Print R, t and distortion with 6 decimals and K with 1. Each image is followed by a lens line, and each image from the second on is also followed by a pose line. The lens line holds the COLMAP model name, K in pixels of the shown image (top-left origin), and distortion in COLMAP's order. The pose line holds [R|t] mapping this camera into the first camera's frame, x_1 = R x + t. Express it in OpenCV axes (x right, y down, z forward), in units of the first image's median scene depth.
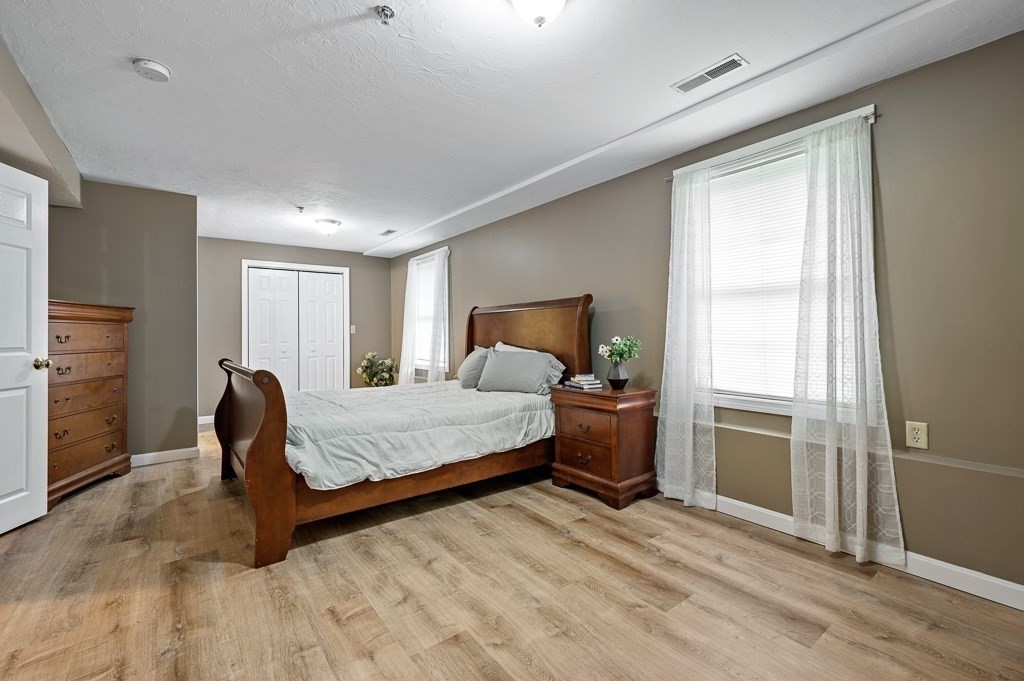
lens RADIAL K [[423.1, 0, 508.6], [0, 423.1, 333.8], [0, 0, 1]] dist [0.001240, -0.000224]
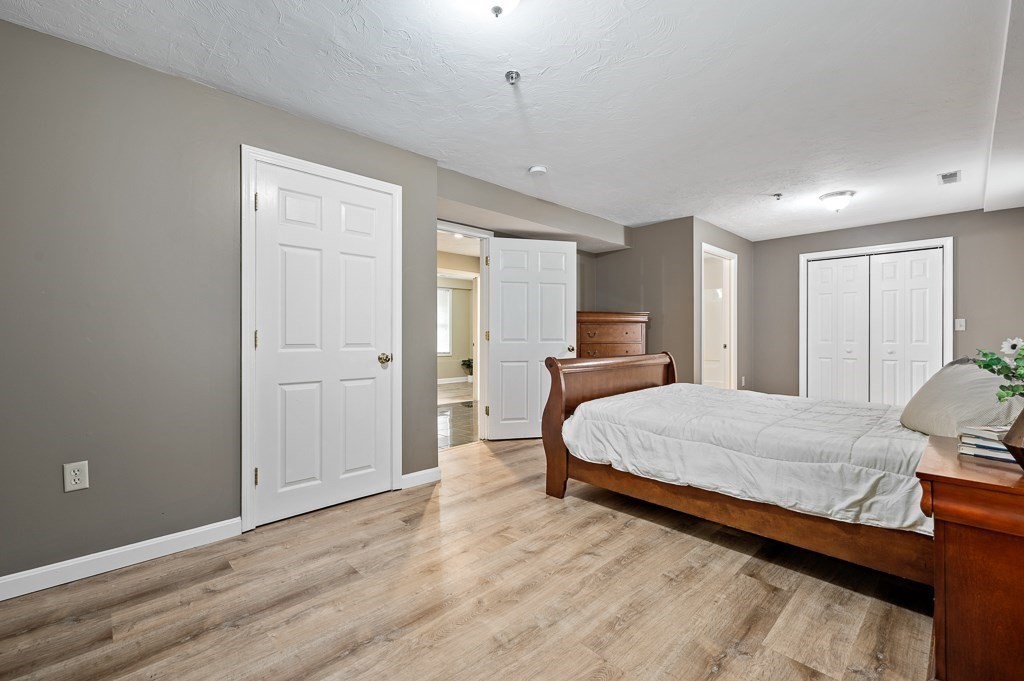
lens RADIAL K [[423.1, 0, 511.8], [0, 423.1, 340.6], [0, 0, 1]] dist [0.001240, -0.000224]
pose [[0.154633, 0.022282, -0.987721, 0.635157], [0.000674, 0.999743, 0.022658, -0.001263], [0.987972, -0.004170, 0.154578, 0.526668]]
